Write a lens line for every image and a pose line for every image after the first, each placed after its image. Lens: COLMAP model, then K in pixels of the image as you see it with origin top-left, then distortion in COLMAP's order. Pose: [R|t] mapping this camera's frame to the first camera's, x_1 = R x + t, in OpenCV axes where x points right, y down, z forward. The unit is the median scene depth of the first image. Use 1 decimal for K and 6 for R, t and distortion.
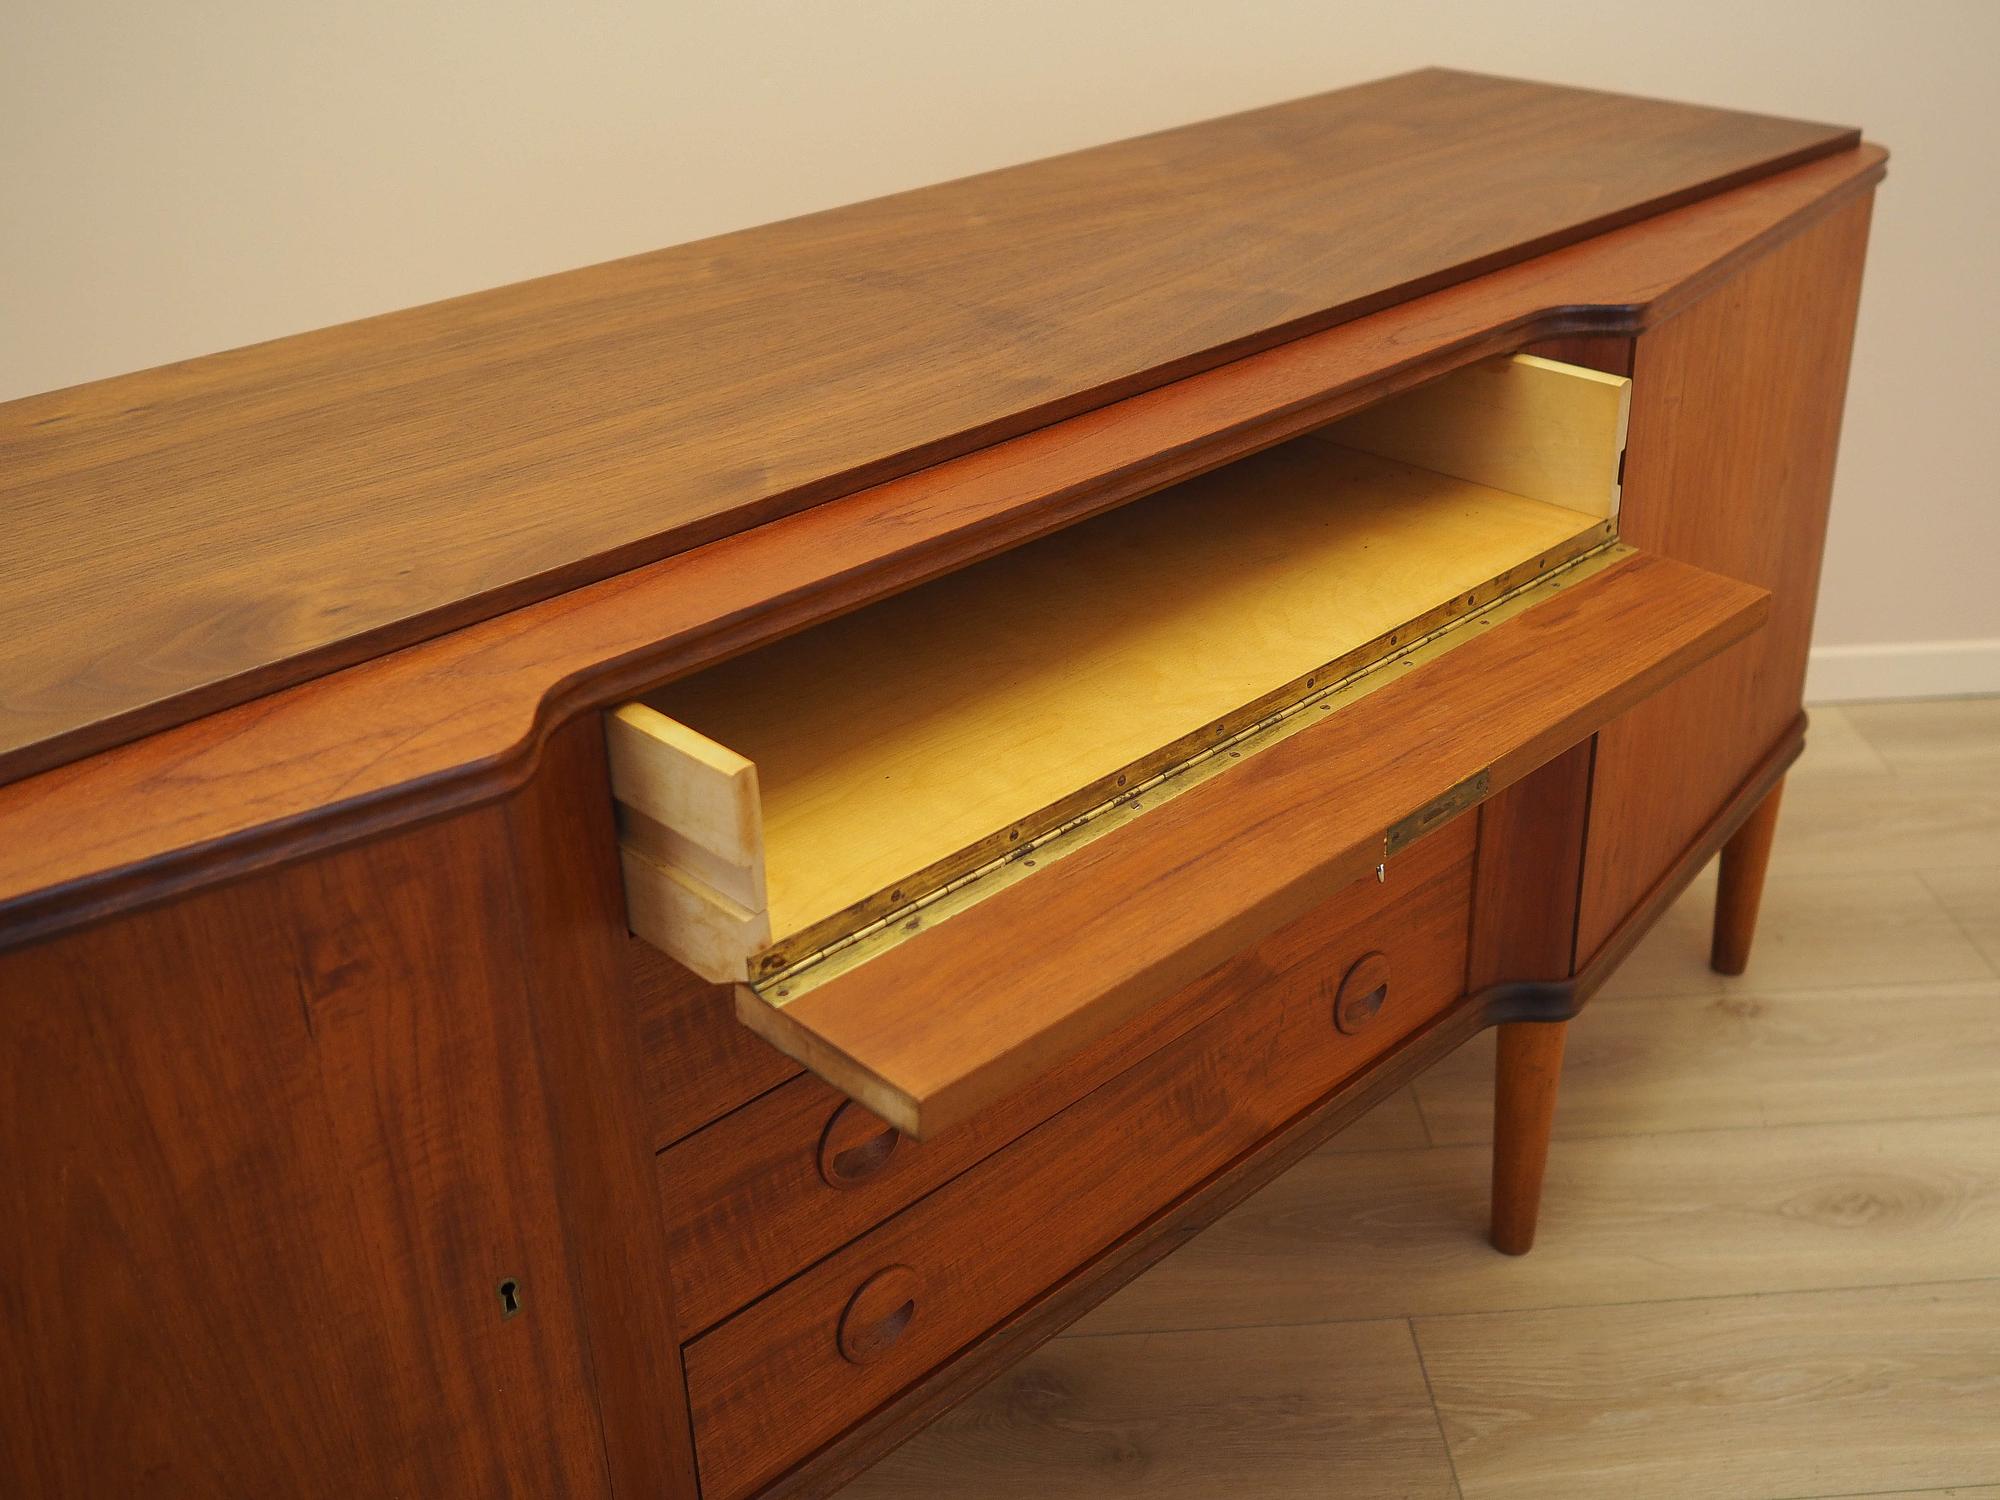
lens RADIAL K [[2171.0, 0, 1072.4], [0, 2171.0, 703.2], [0, 0, 1]] dist [-0.023072, 0.000000]
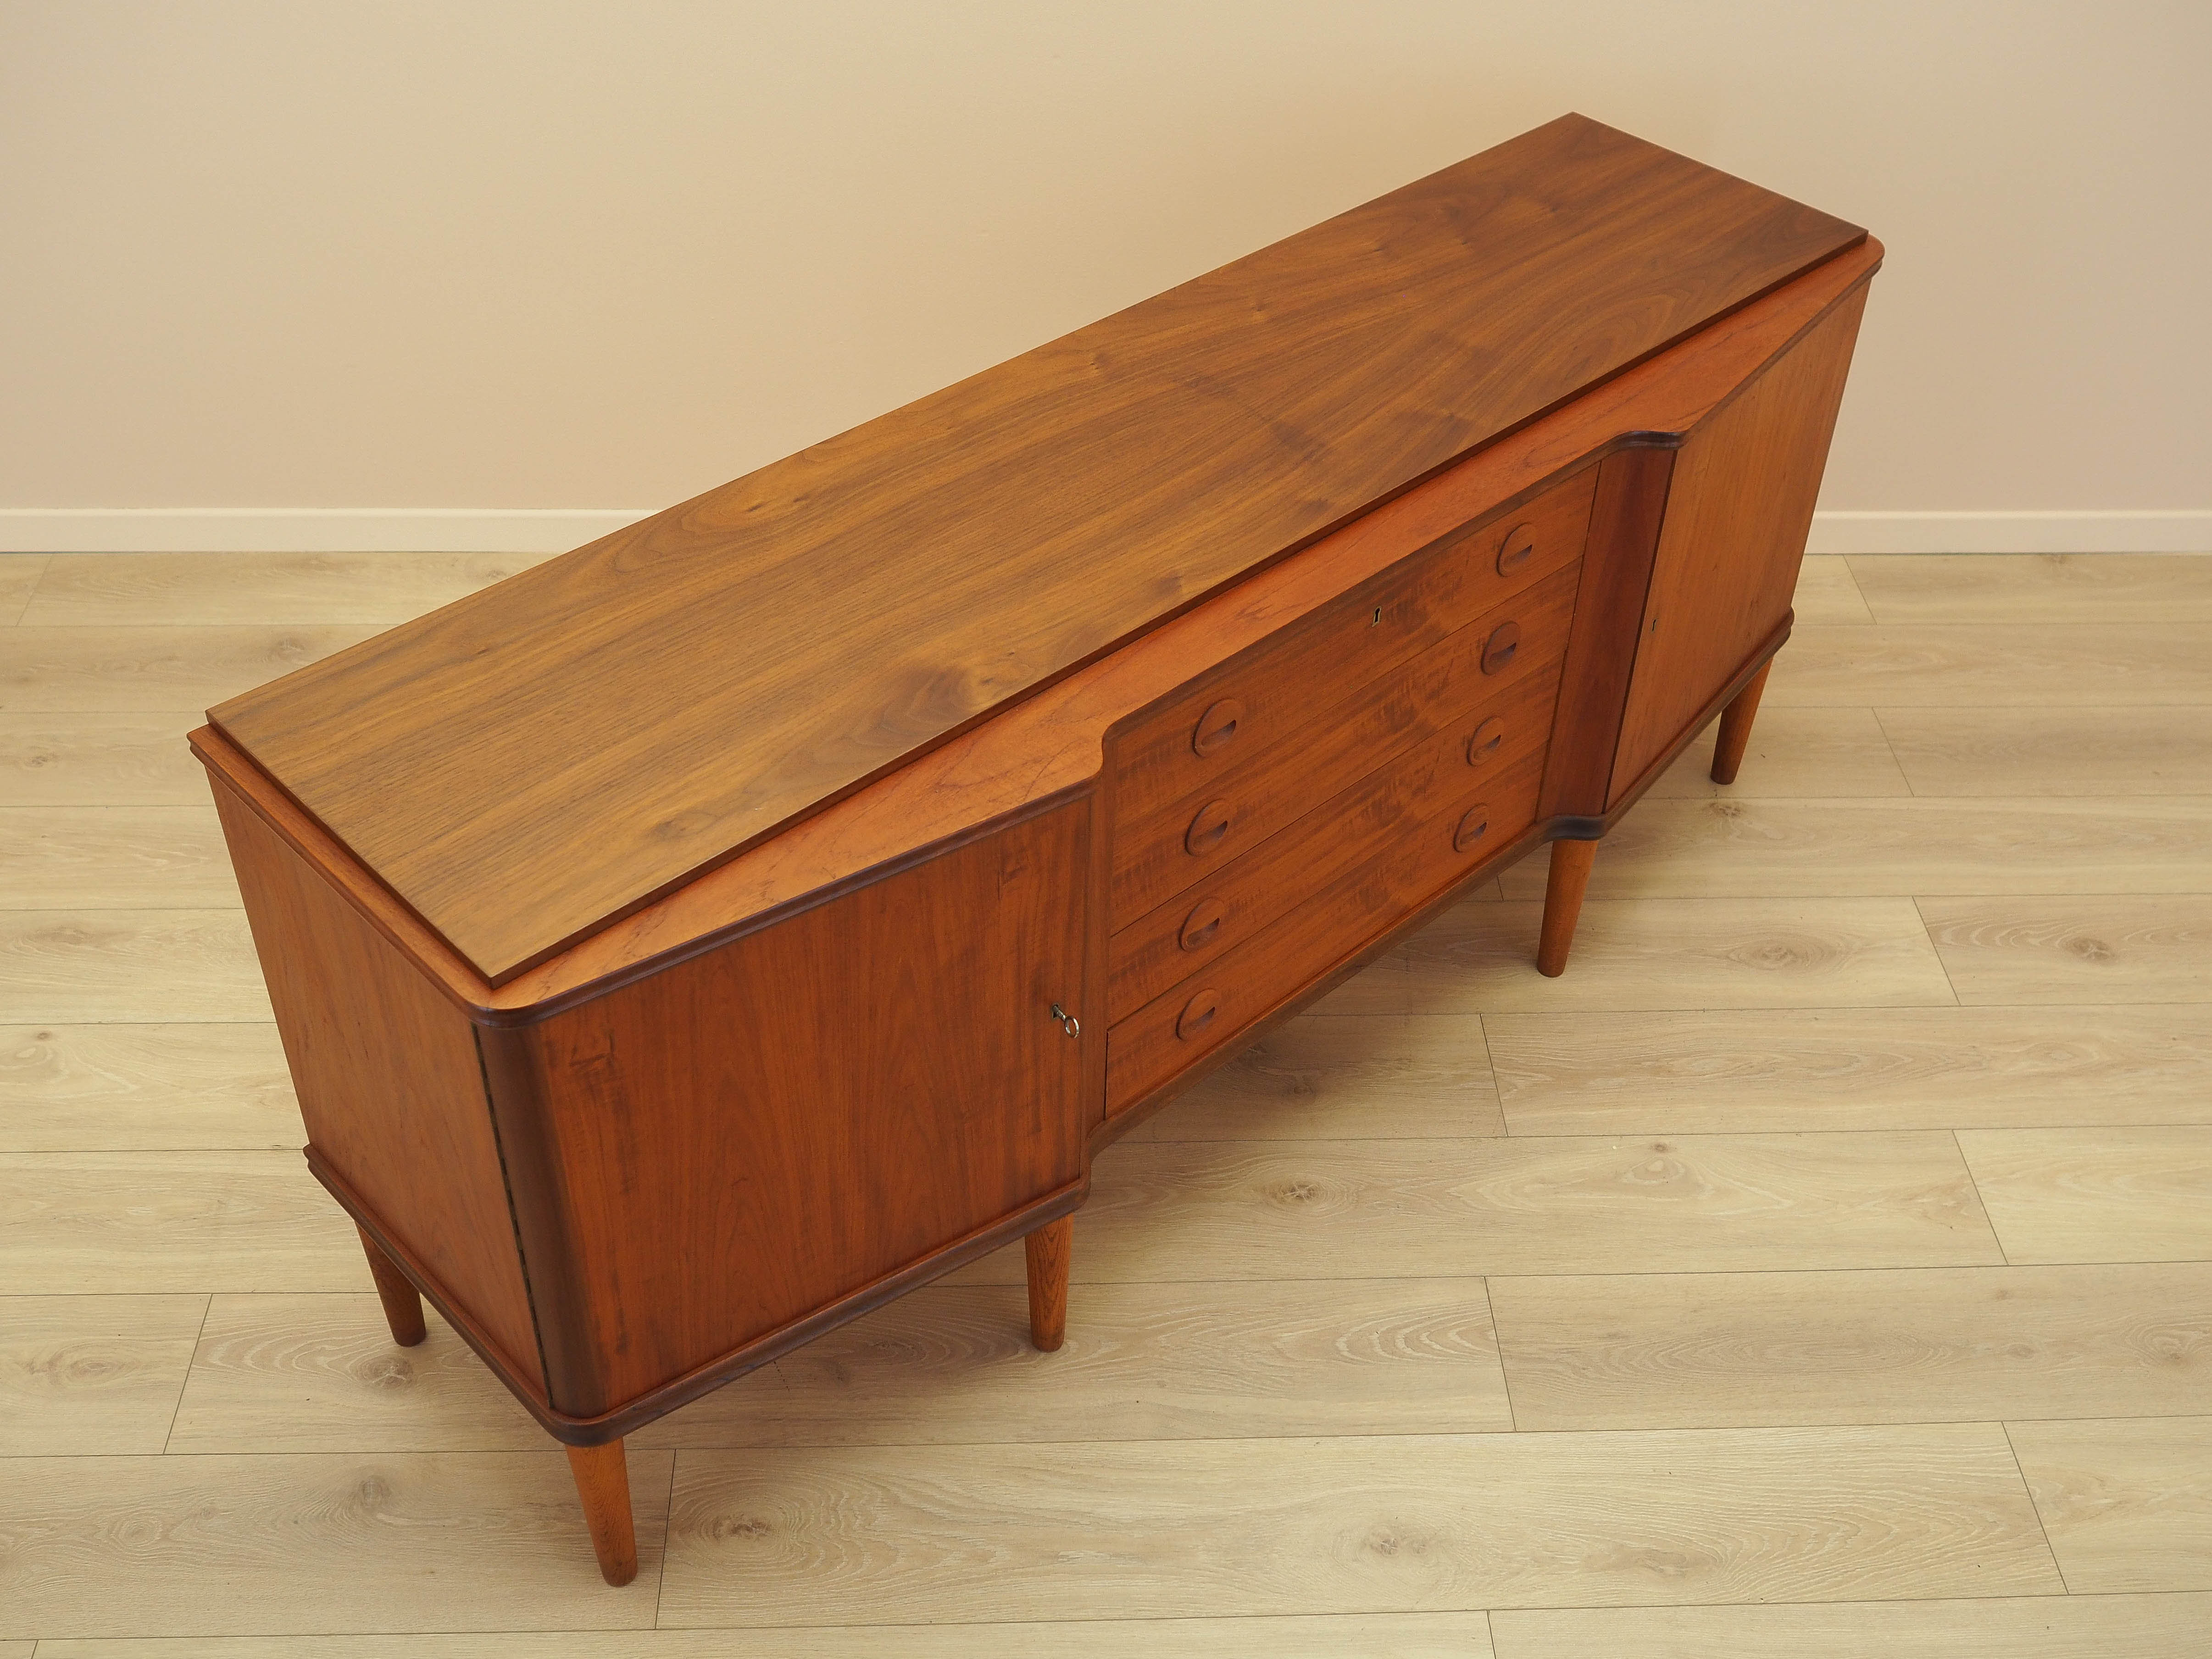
lens RADIAL K [[2401.3, 0, 1109.9], [0, 2401.3, 879.6], [0, 0, 1]] dist [-0.023072, 0.000000]
pose [[0.998947, 0.045030, 0.008787, -0.149582], [-0.045781, 0.965819, 0.255142, -0.272675], [0.003002, -0.255276, 0.966864, -0.741541]]
